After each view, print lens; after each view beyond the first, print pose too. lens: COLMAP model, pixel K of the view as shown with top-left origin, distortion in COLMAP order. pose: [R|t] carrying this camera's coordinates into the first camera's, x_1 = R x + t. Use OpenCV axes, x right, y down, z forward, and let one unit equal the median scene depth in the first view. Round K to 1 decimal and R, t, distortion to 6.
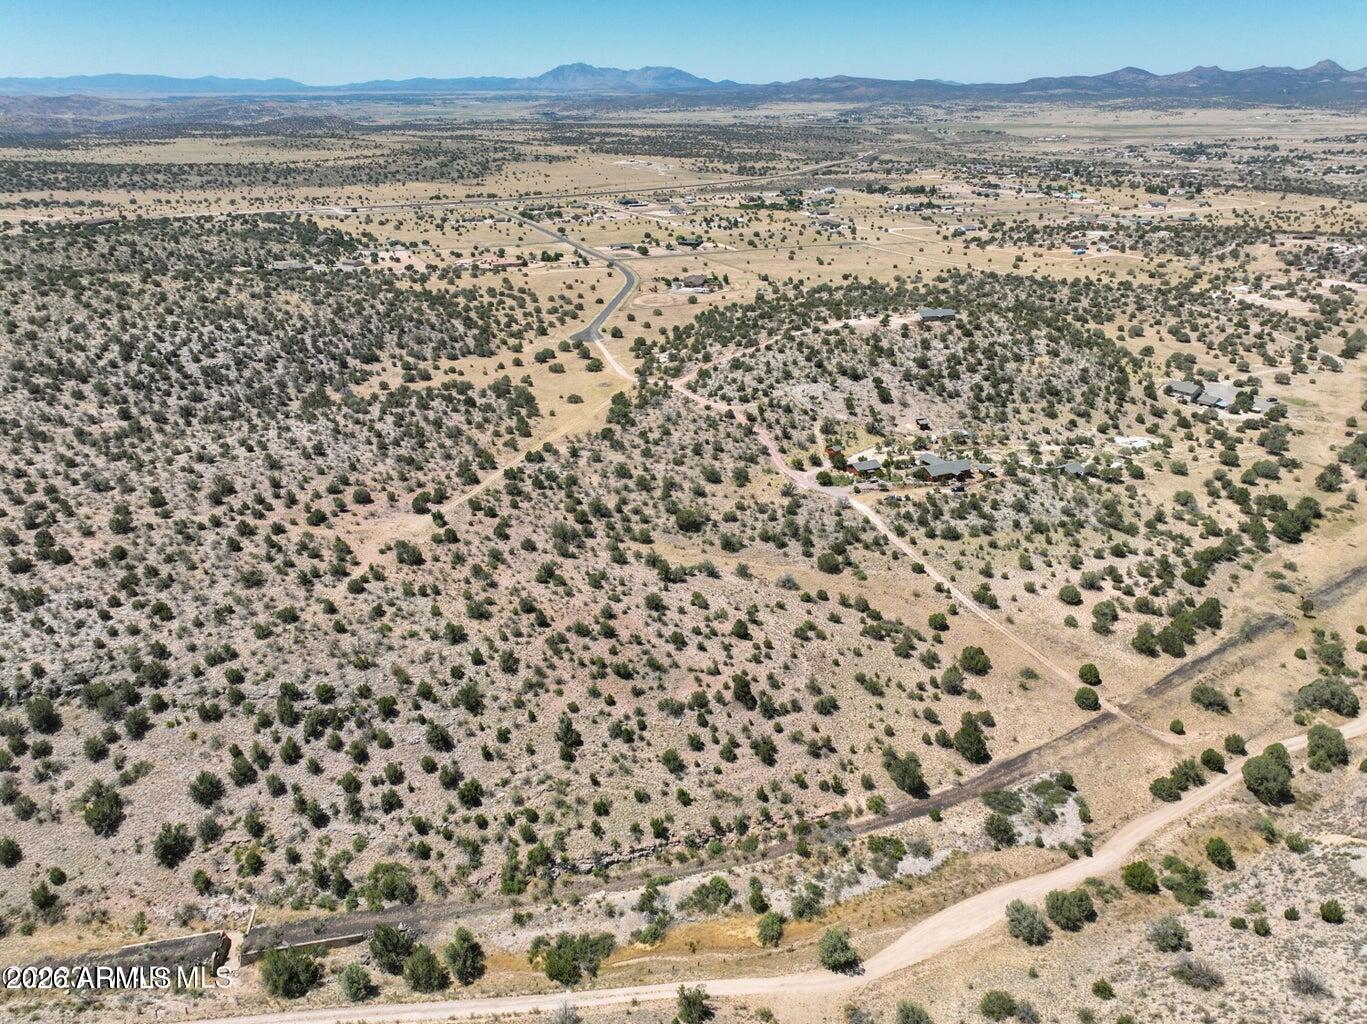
lens RADIAL K [[960.9, 0, 682.2], [0, 960.9, 503.3], [0, 0, 1]] dist [-0.006791, 0.030526]
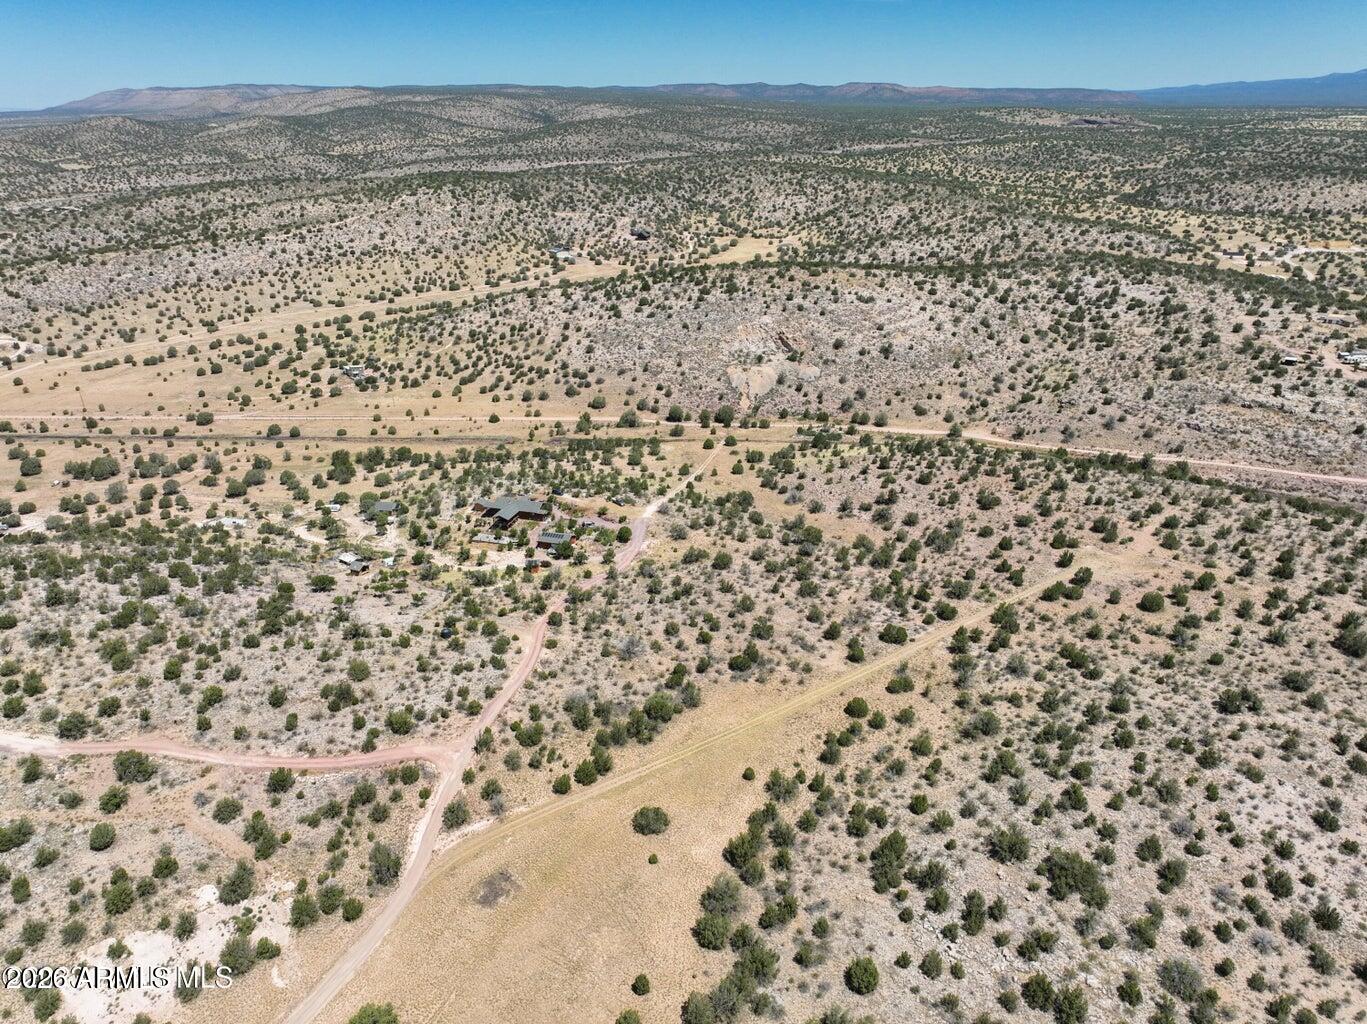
lens RADIAL K [[957.8, 0, 682.4], [0, 957.8, 510.1], [0, 0, 1]] dist [0.002564, 0.009774]
pose [[-0.759883, -0.238418, 0.604760, -0.507105], [0.274901, 0.725178, 0.631305, -0.692465], [-0.589073, 0.645967, -0.485510, 1.589283]]
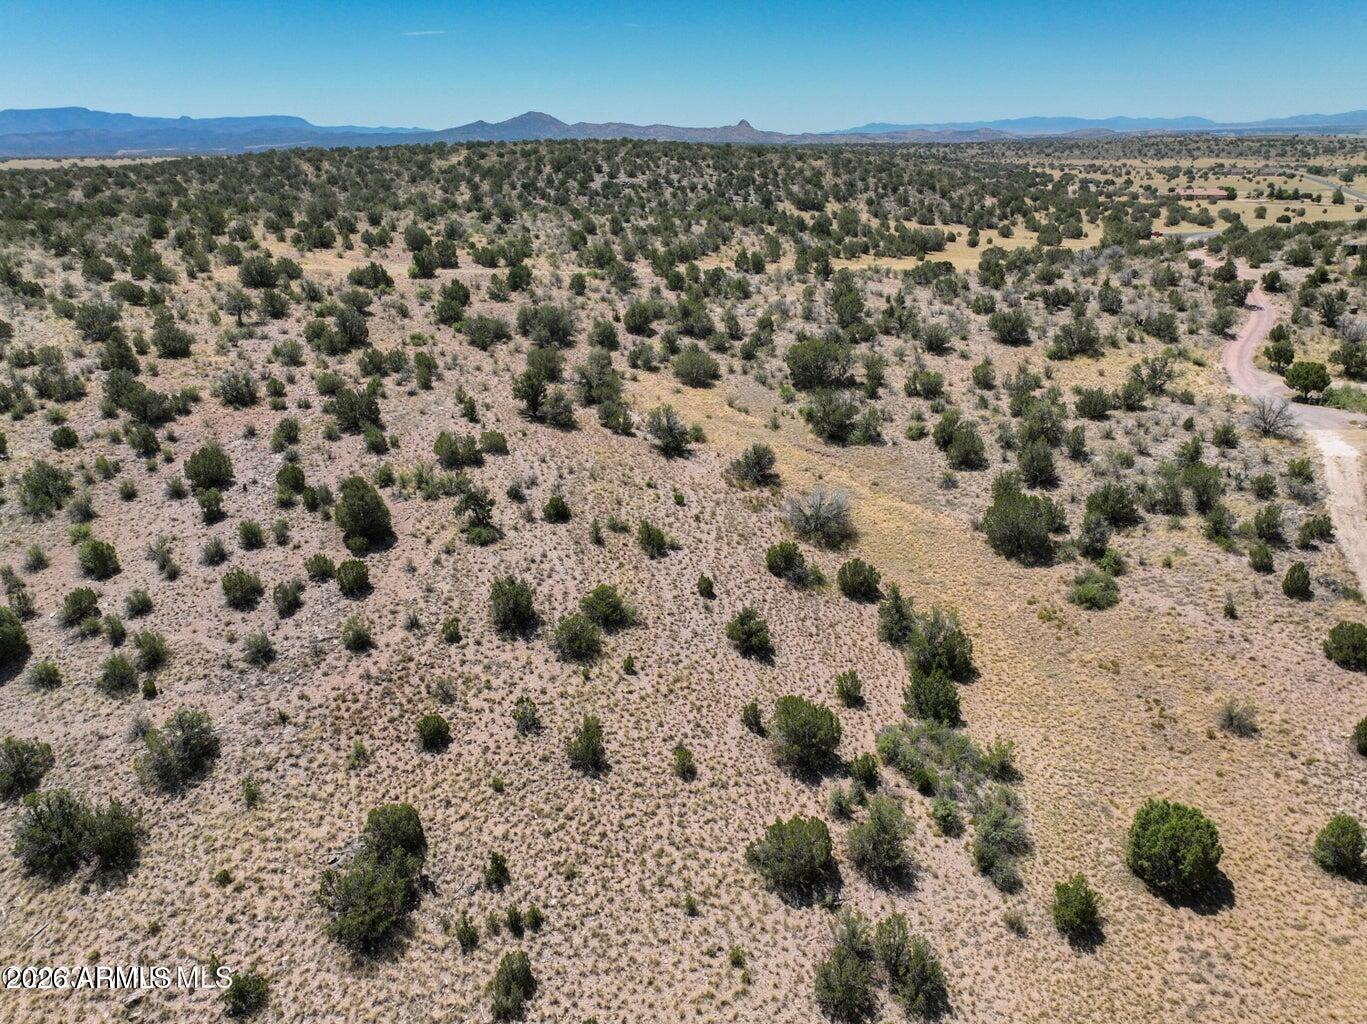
lens RADIAL K [[961.1, 0, 682.8], [0, 961.1, 506.3], [0, 0, 1]] dist [-0.007141, 0.025063]
pose [[0.681405, 0.263229, -0.682934, 0.275826], [-0.286081, 0.954646, 0.082516, 0.059956], [0.673681, 0.139148, 0.725805, 0.682579]]
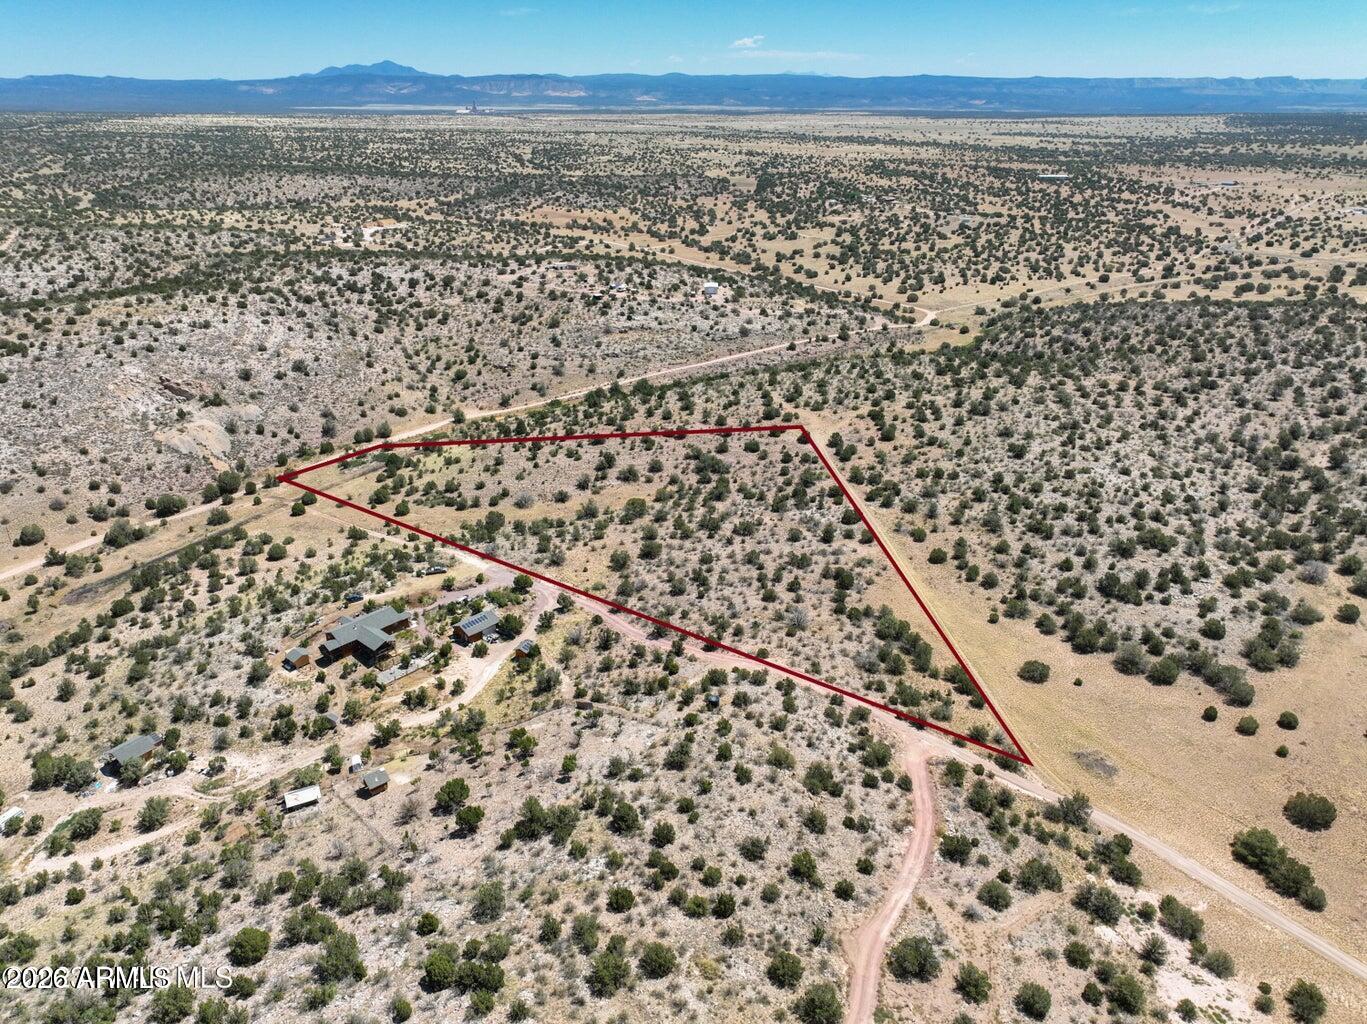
lens RADIAL K [[954.5, 0, 682.9], [0, 954.5, 519.2], [0, 0, 1]] dist [-0.001605, 0.018828]
pose [[-0.910166, 0.180083, -0.373053, 0.354459], [-0.152308, 0.692001, 0.705646, -0.728396], [0.385228, 0.699074, -0.602408, 1.691736]]
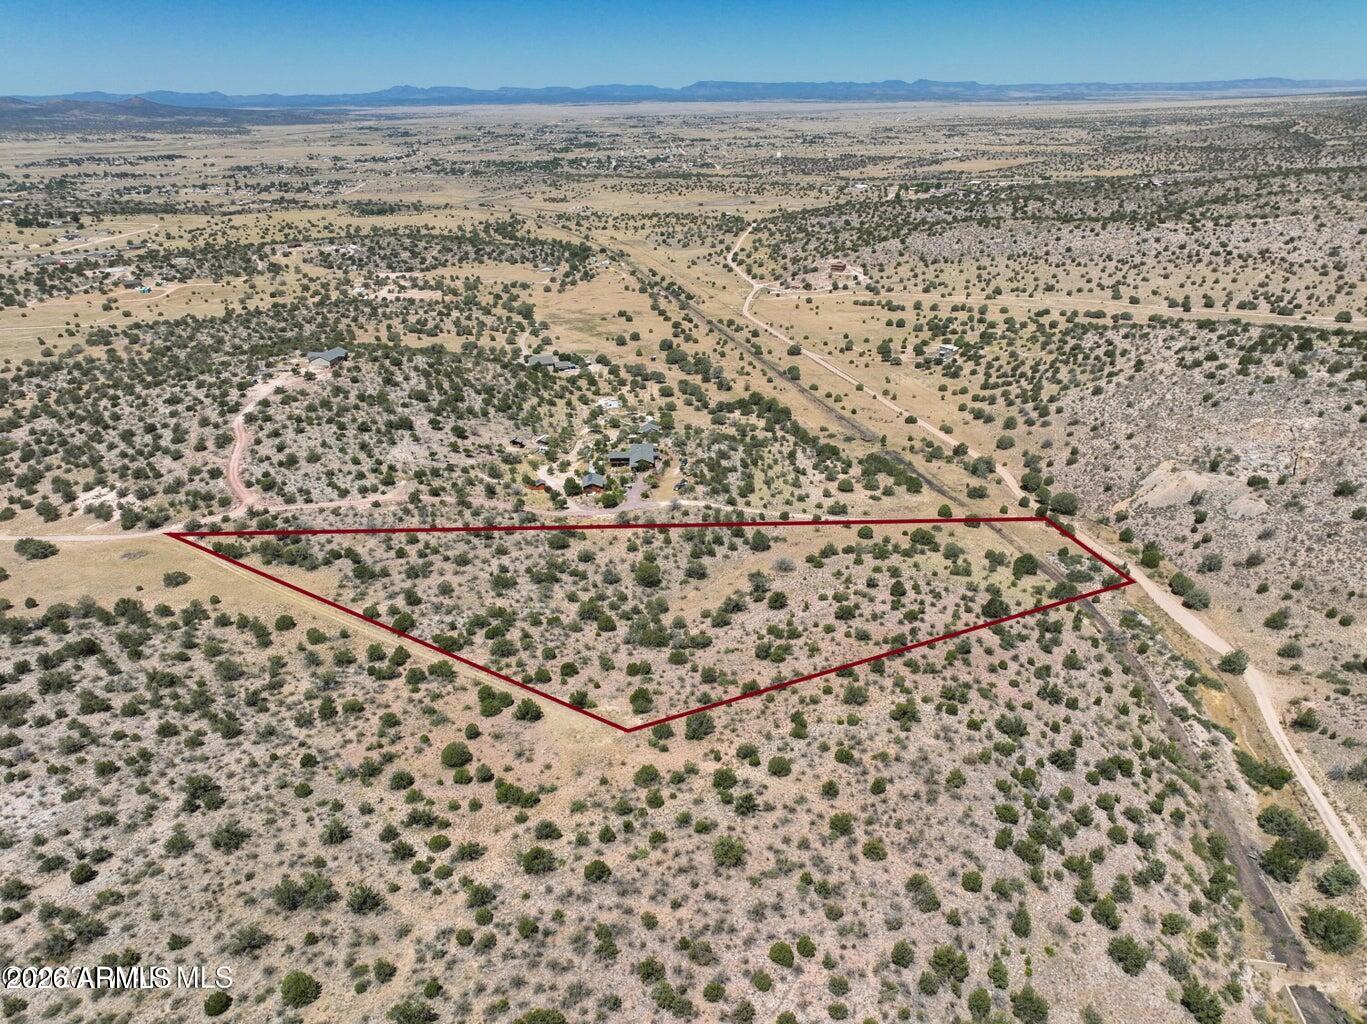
lens RADIAL K [[954.5, 0, 682.9], [0, 954.5, 519.2], [0, 0, 1]] dist [-0.001605, 0.018828]
pose [[0.363923, -0.374200, 0.852956, -0.760693], [0.379652, 0.895820, 0.231022, -0.235187], [-0.850544, 0.239753, 0.468075, 0.544678]]
